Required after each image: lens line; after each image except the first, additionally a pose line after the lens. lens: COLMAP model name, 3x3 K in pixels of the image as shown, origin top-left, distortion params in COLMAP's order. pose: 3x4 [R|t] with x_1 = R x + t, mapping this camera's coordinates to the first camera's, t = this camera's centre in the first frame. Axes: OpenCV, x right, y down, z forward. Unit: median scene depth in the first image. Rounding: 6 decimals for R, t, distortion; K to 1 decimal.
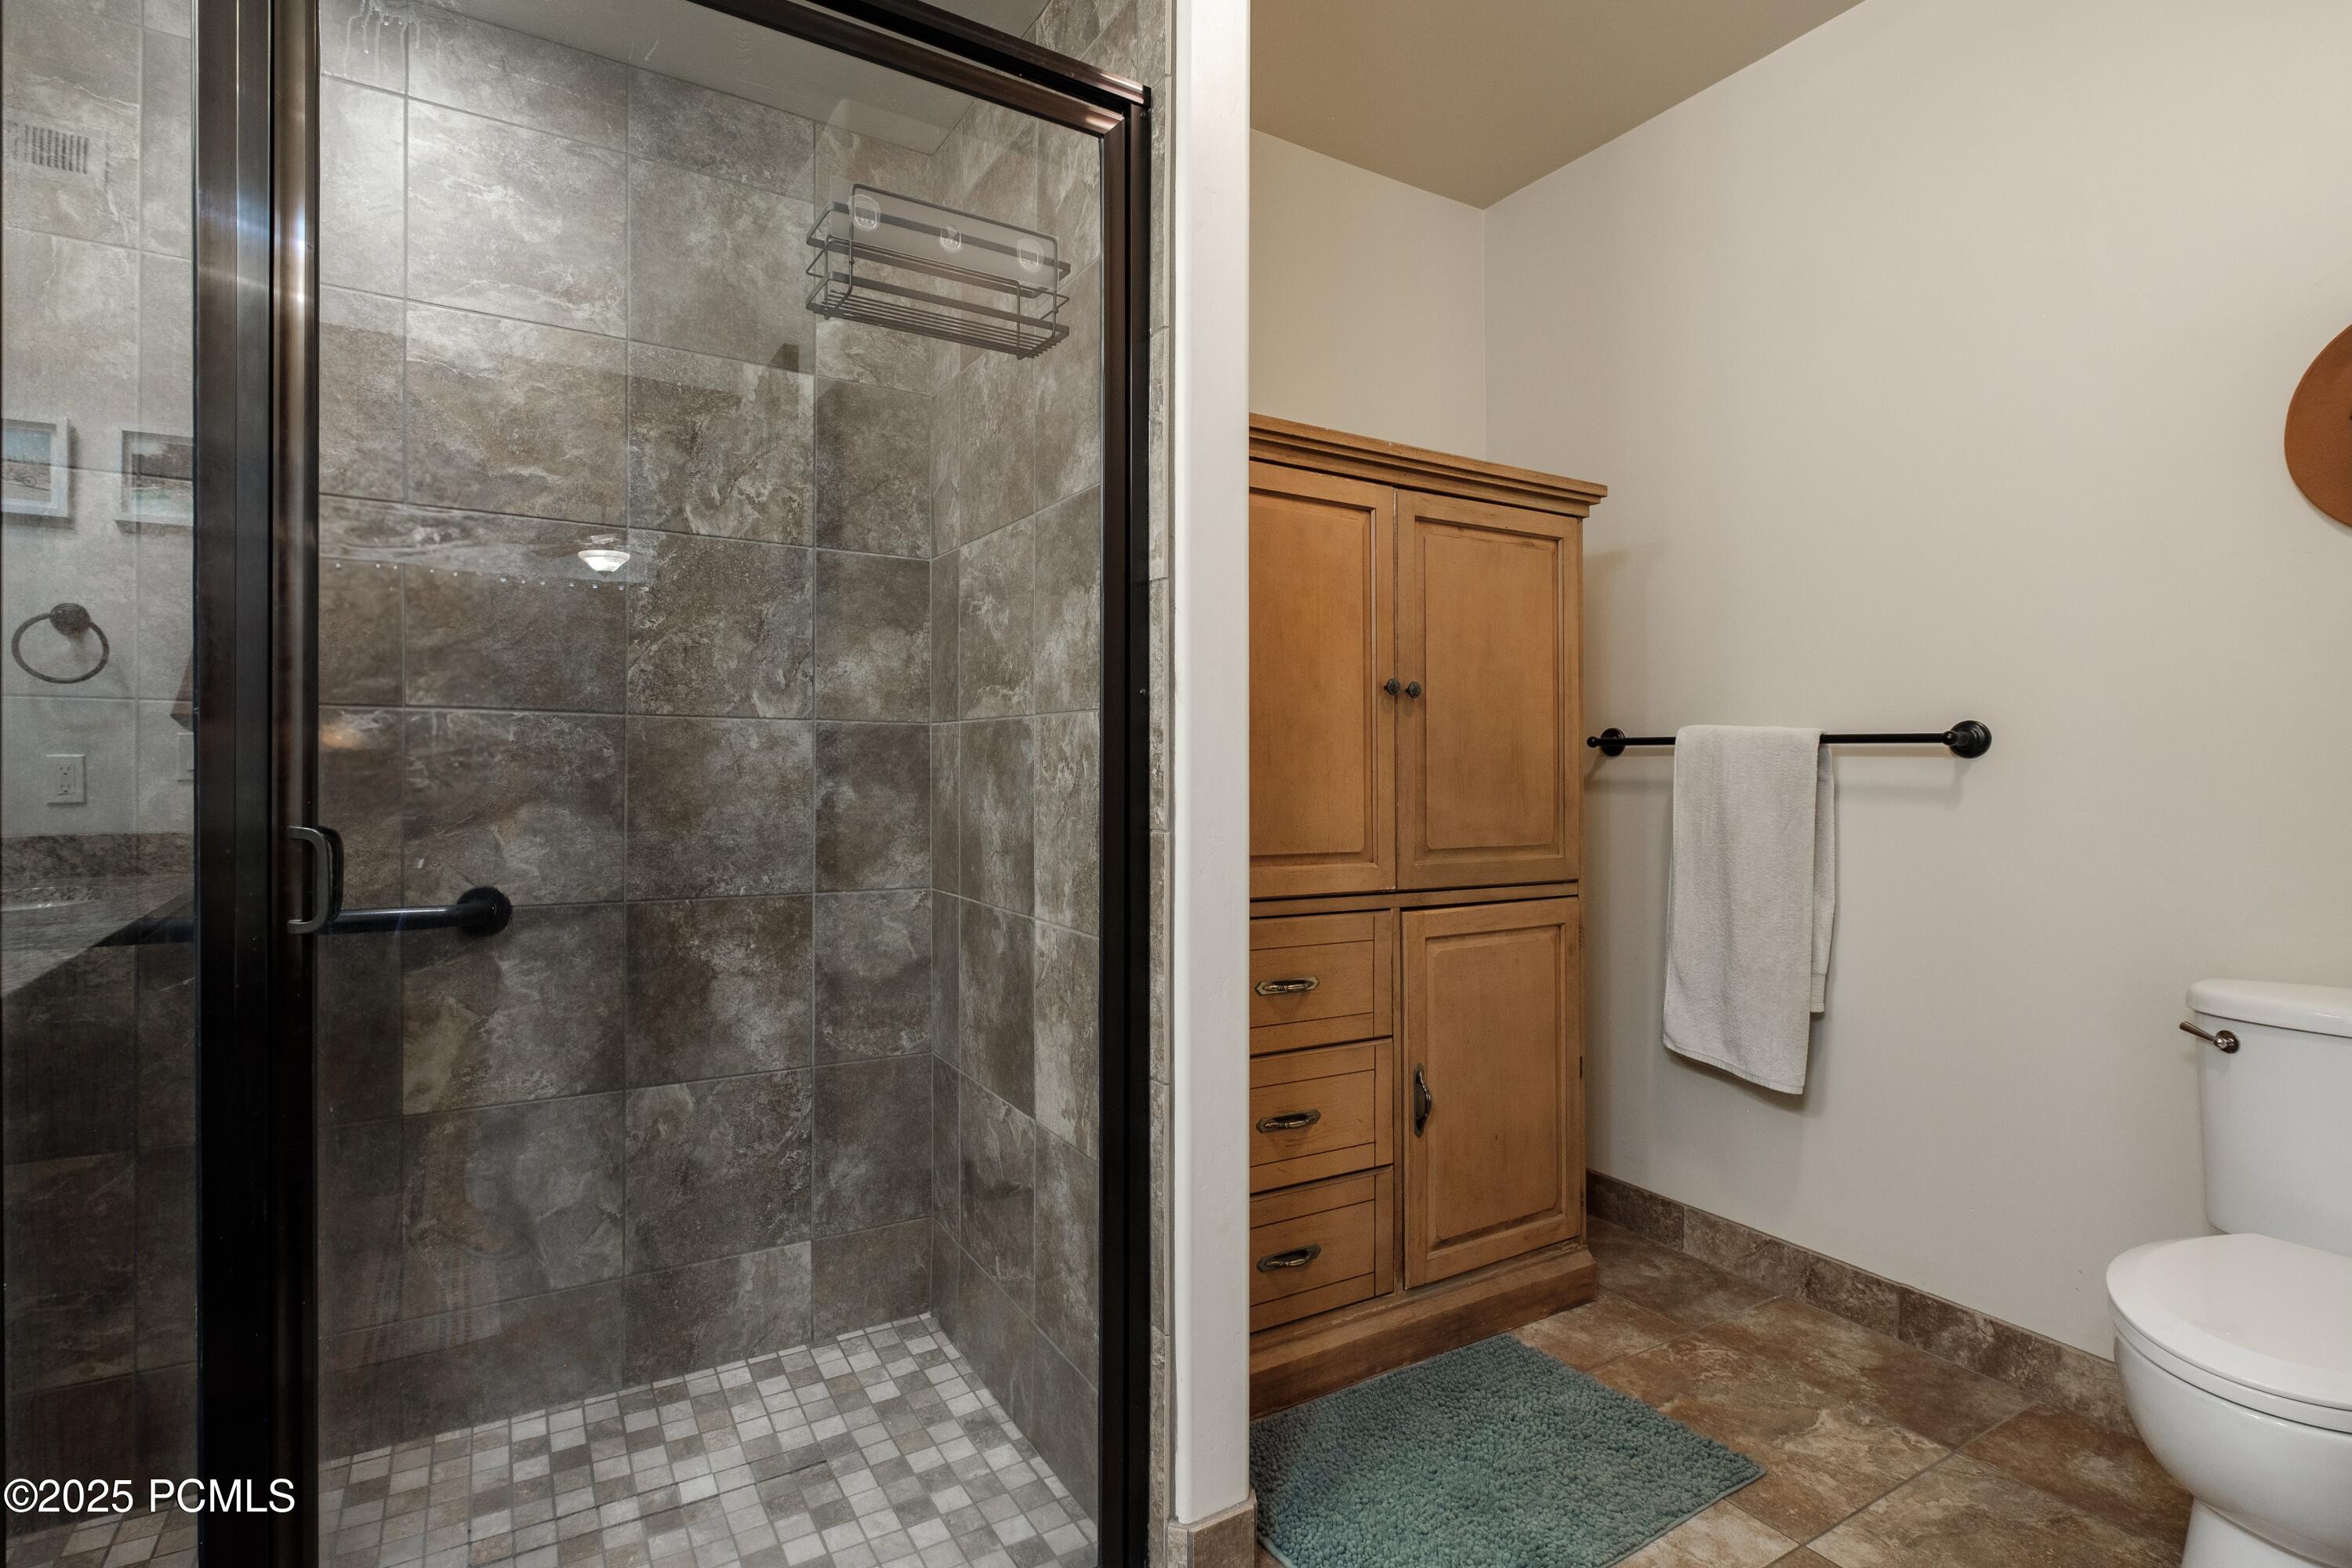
lens RADIAL K [[1096.0, 0, 1121.6], [0, 1096.0, 784.2], [0, 0, 1]] dist [-0.002292, -0.001511]
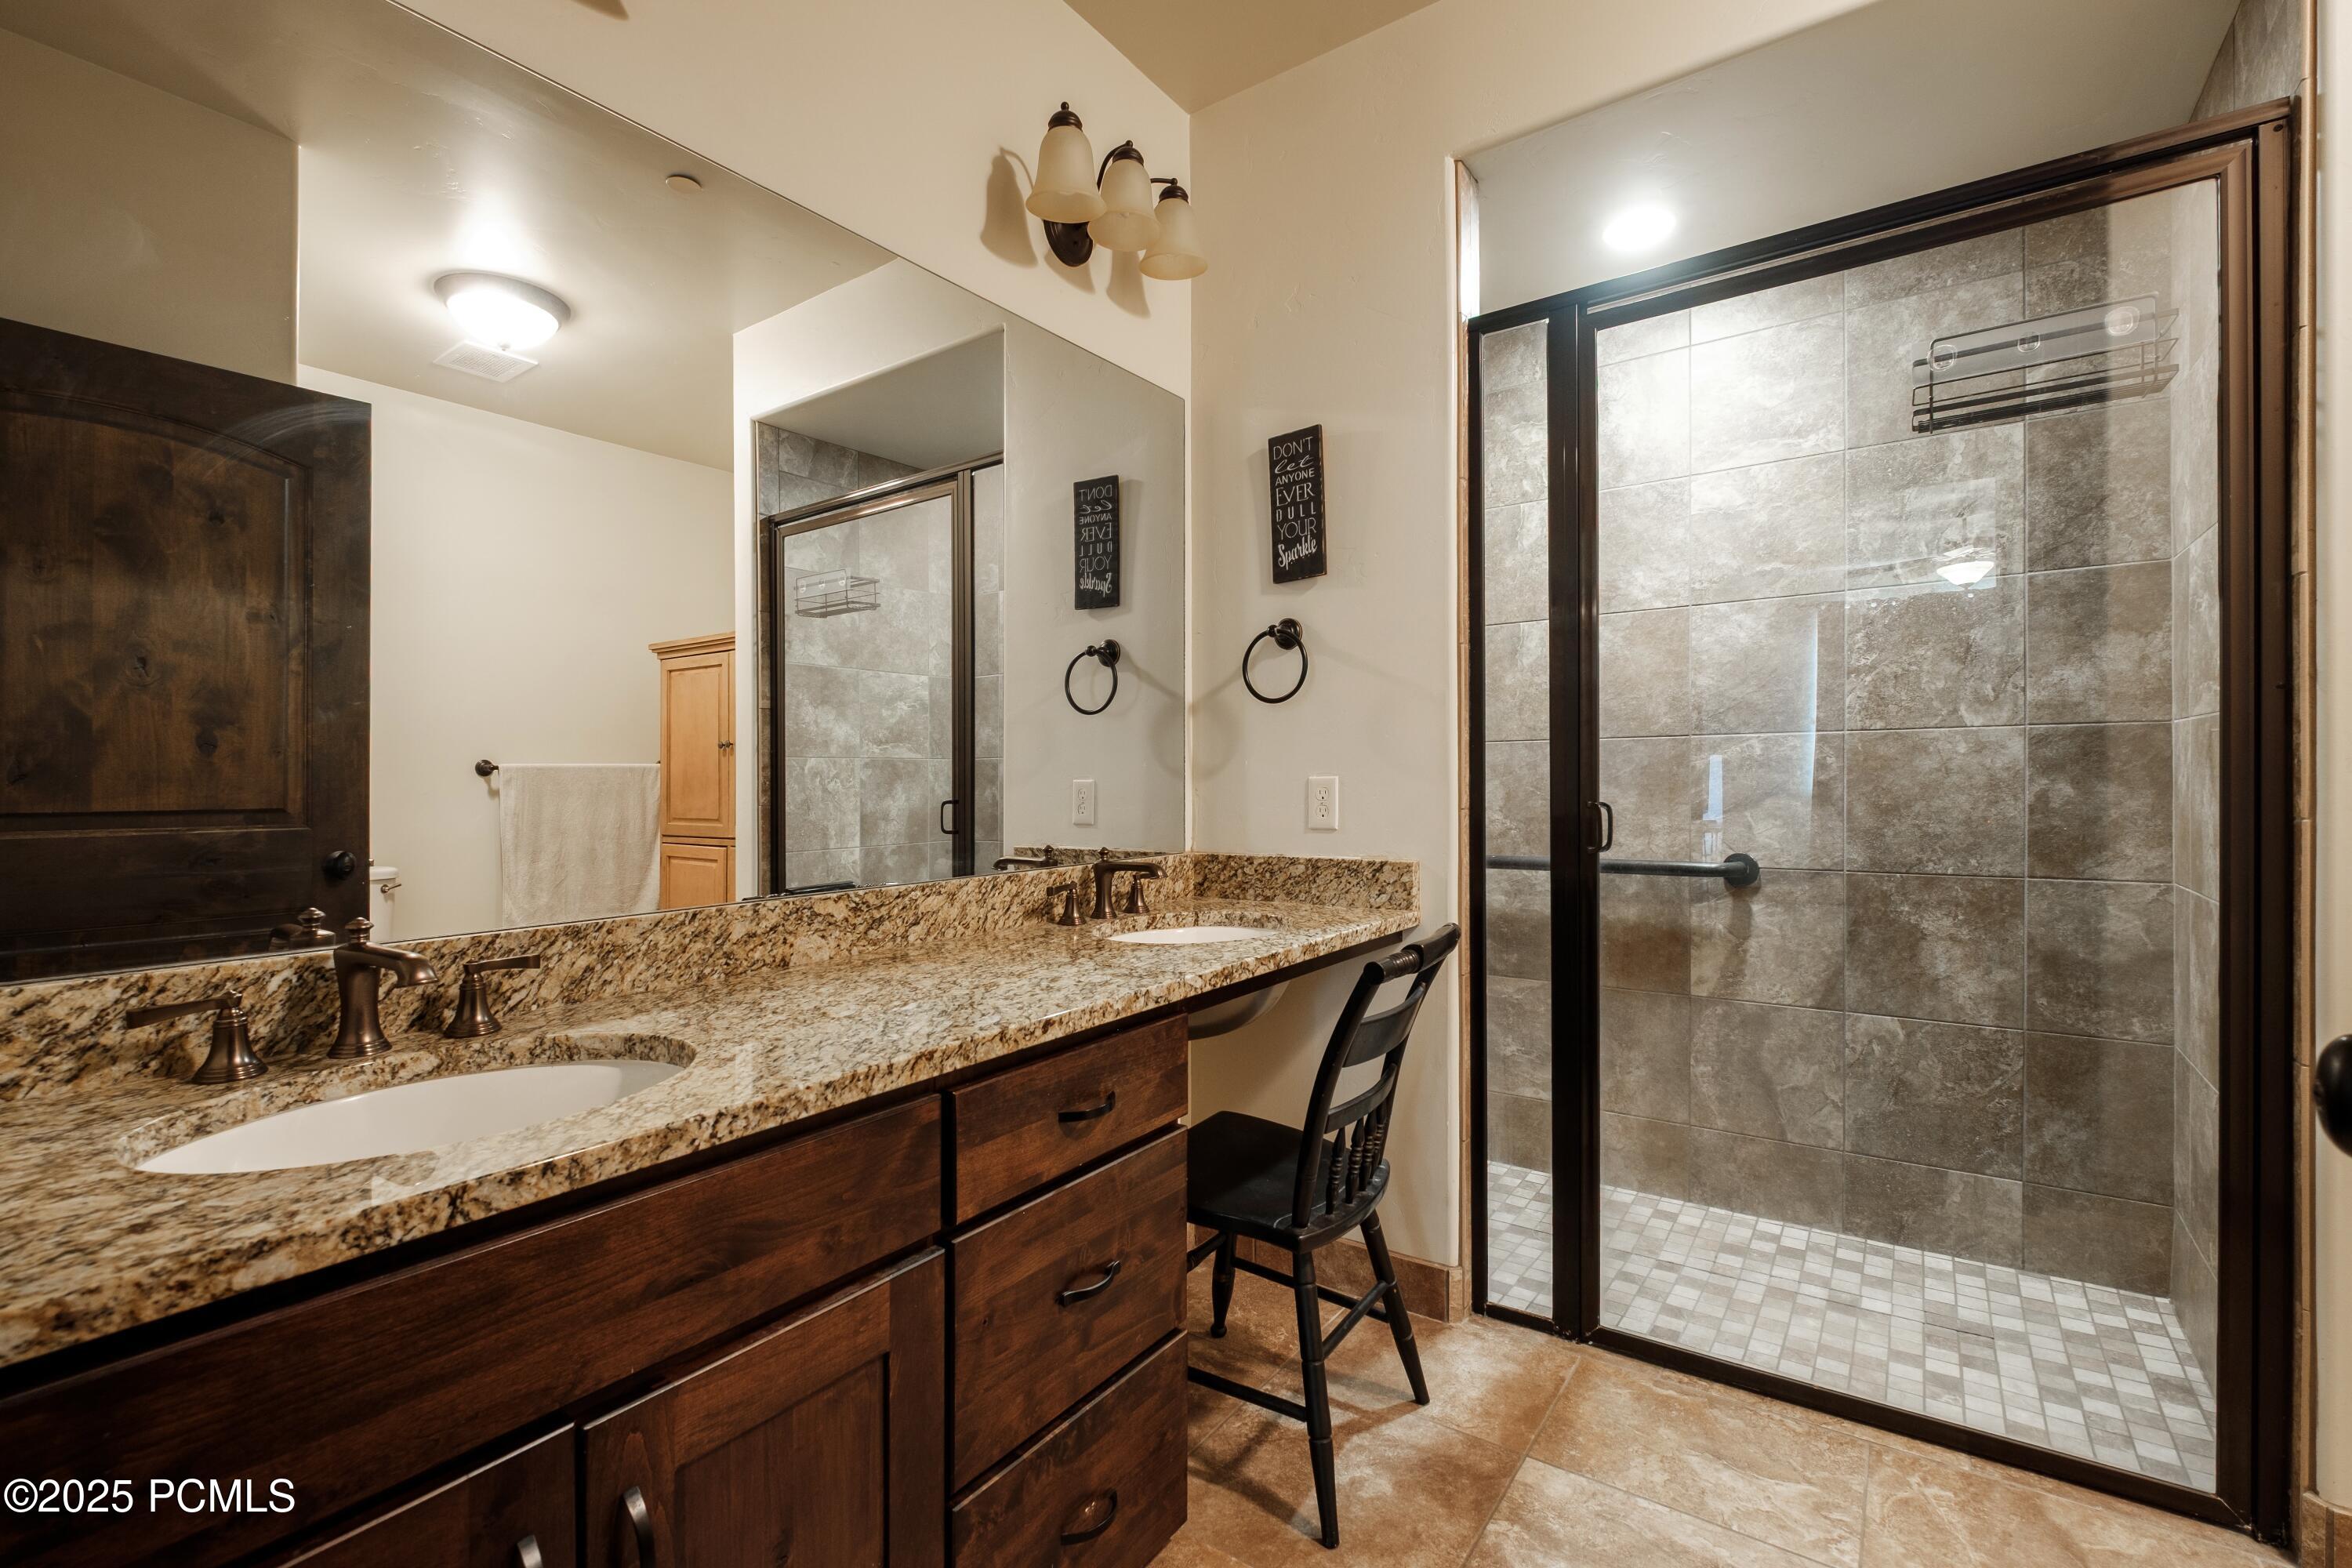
lens RADIAL K [[1044.8, 0, 1168.5], [0, 1044.8, 792.4], [0, 0, 1]] dist [0.002124, 0.000121]
pose [[0.412737, -0.005468, -0.910834, 0.360903], [0.002346, 0.999985, -0.004940, 0.015049], [0.910847, -0.000098, 0.412743, -0.272153]]
